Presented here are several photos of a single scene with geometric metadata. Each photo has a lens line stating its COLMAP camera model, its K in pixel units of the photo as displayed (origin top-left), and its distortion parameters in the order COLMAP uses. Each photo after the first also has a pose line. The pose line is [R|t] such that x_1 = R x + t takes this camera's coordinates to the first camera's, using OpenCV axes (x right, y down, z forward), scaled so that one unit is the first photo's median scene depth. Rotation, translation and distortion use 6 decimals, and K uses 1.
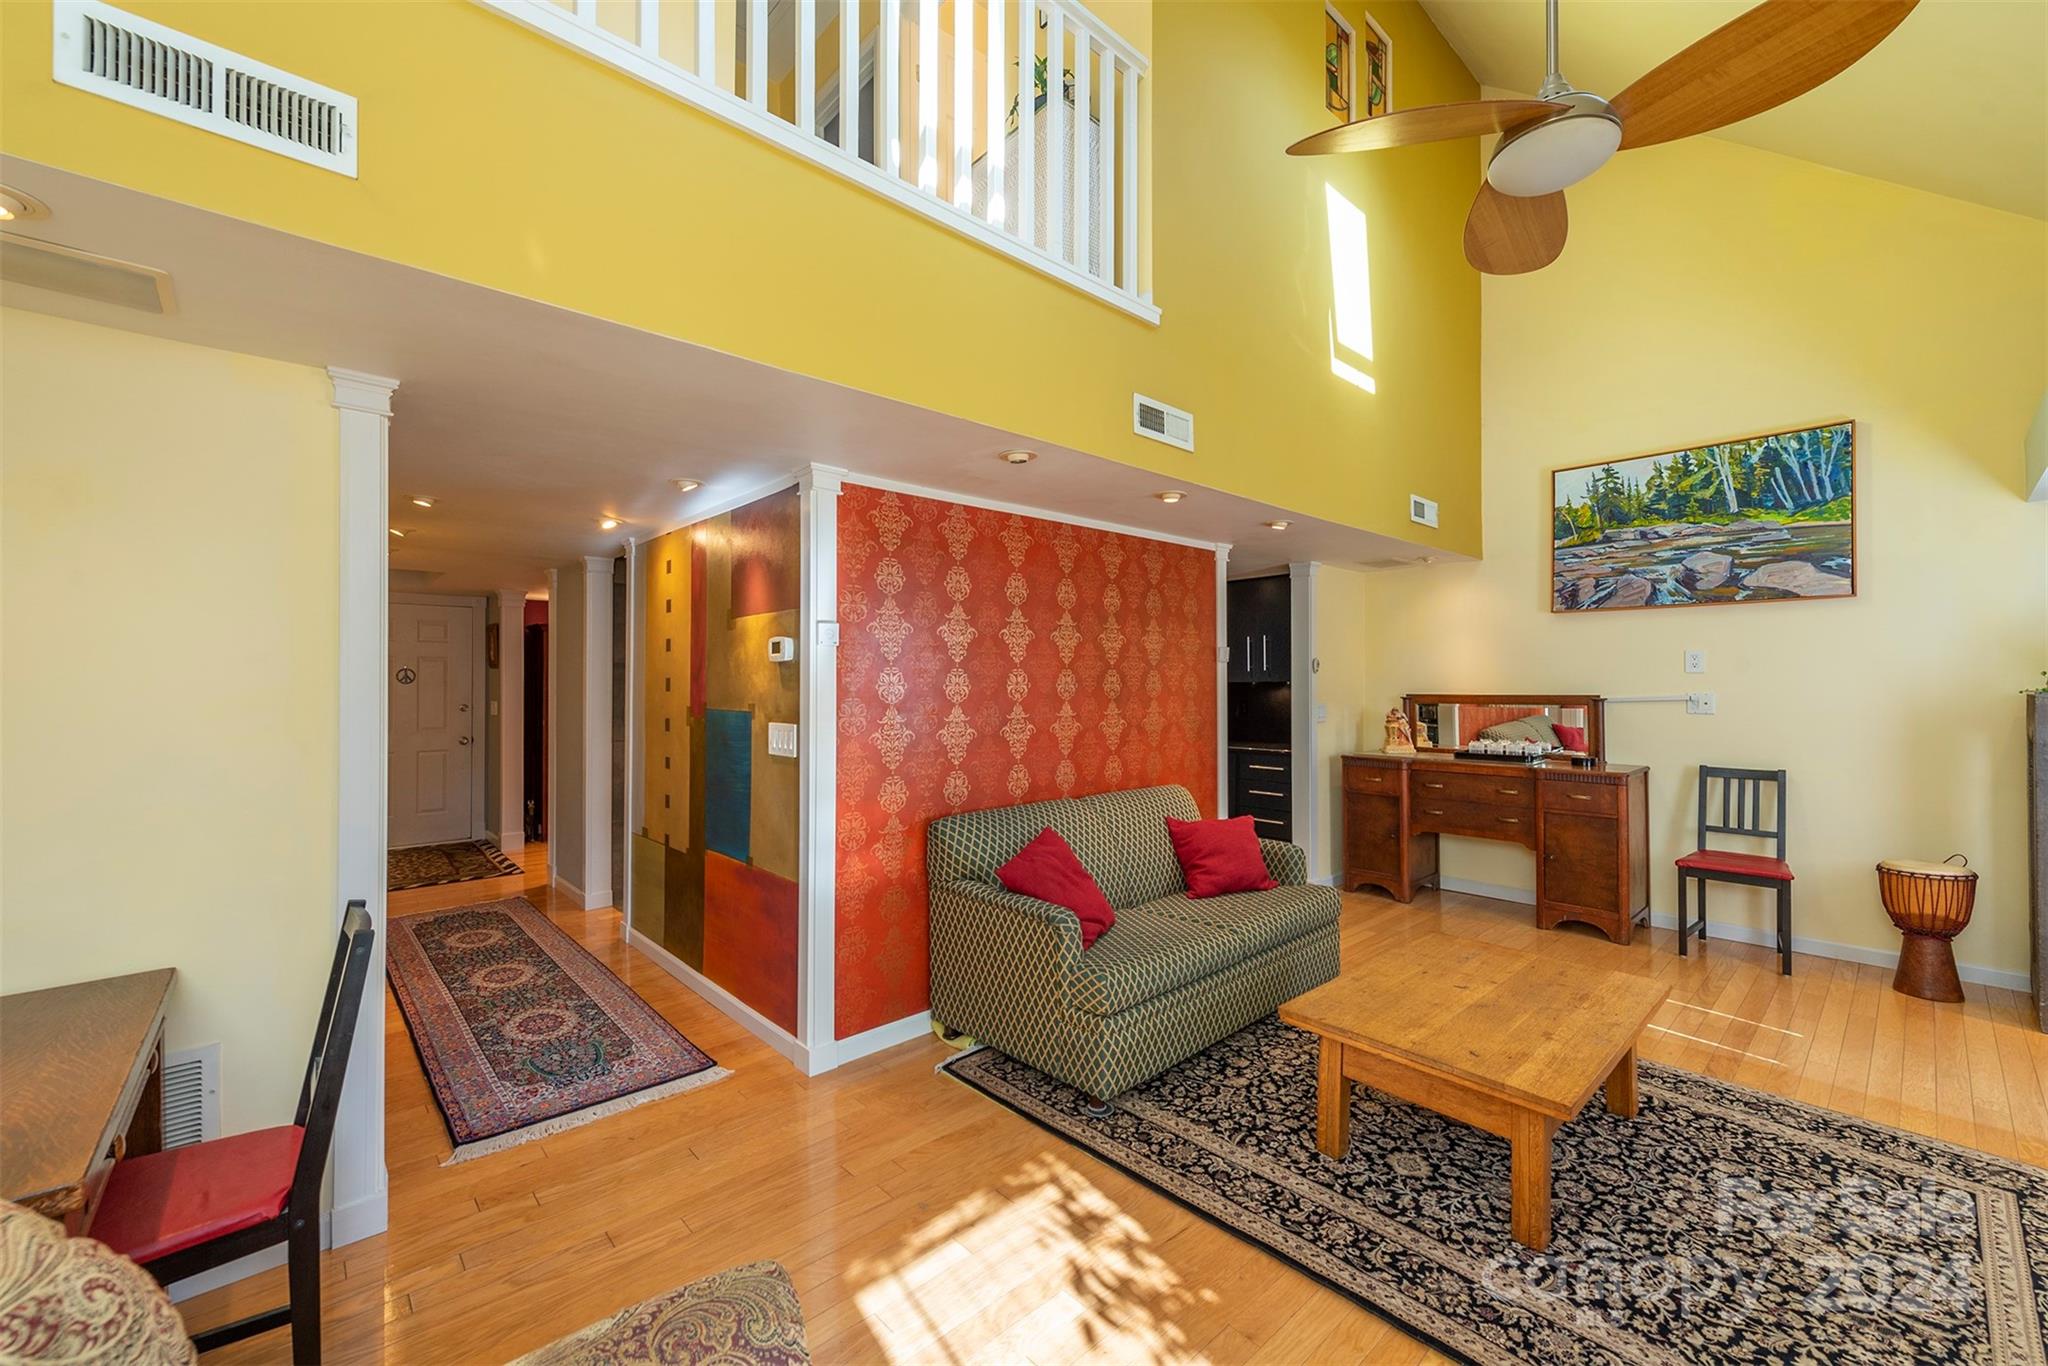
lens RADIAL K [[810.3, 0, 1014.7], [0, 810.3, 672.9], [0, 0, 1]] dist [0.009713, -0.002968]
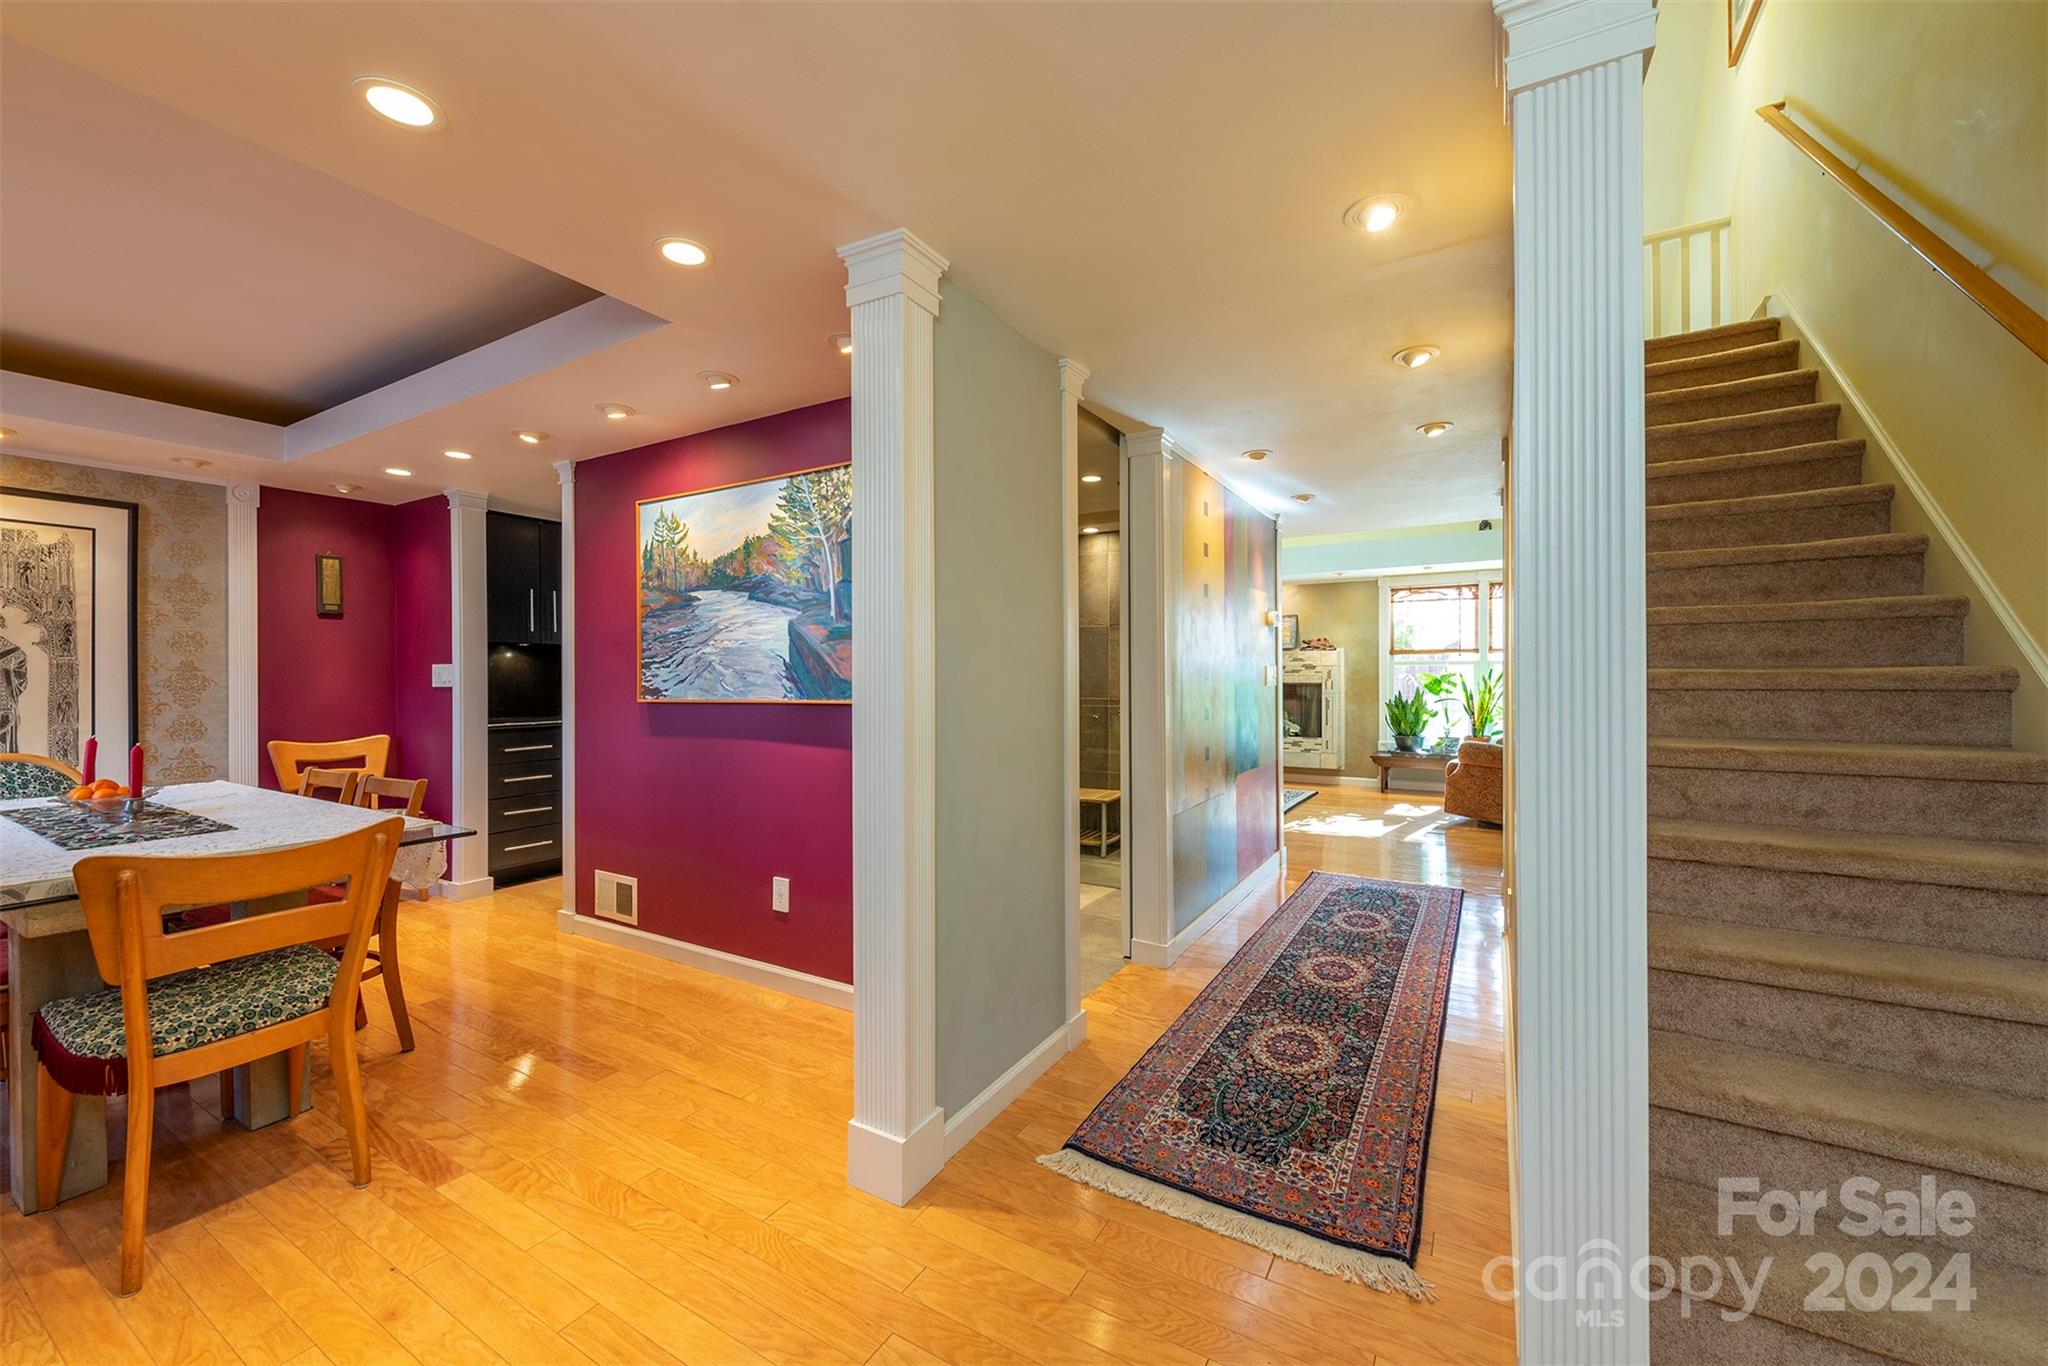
lens RADIAL K [[810.3, 0, 1033.7], [0, 810.3, 670.2], [0, 0, 1]] dist [0.009713, -0.002968]
pose [[-0.310891, 0.011002, 0.950382, -1.406541], [-0.004504, 0.999905, -0.013049, 0.081401], [-0.950435, -0.008337, -0.310812, 1.647811]]
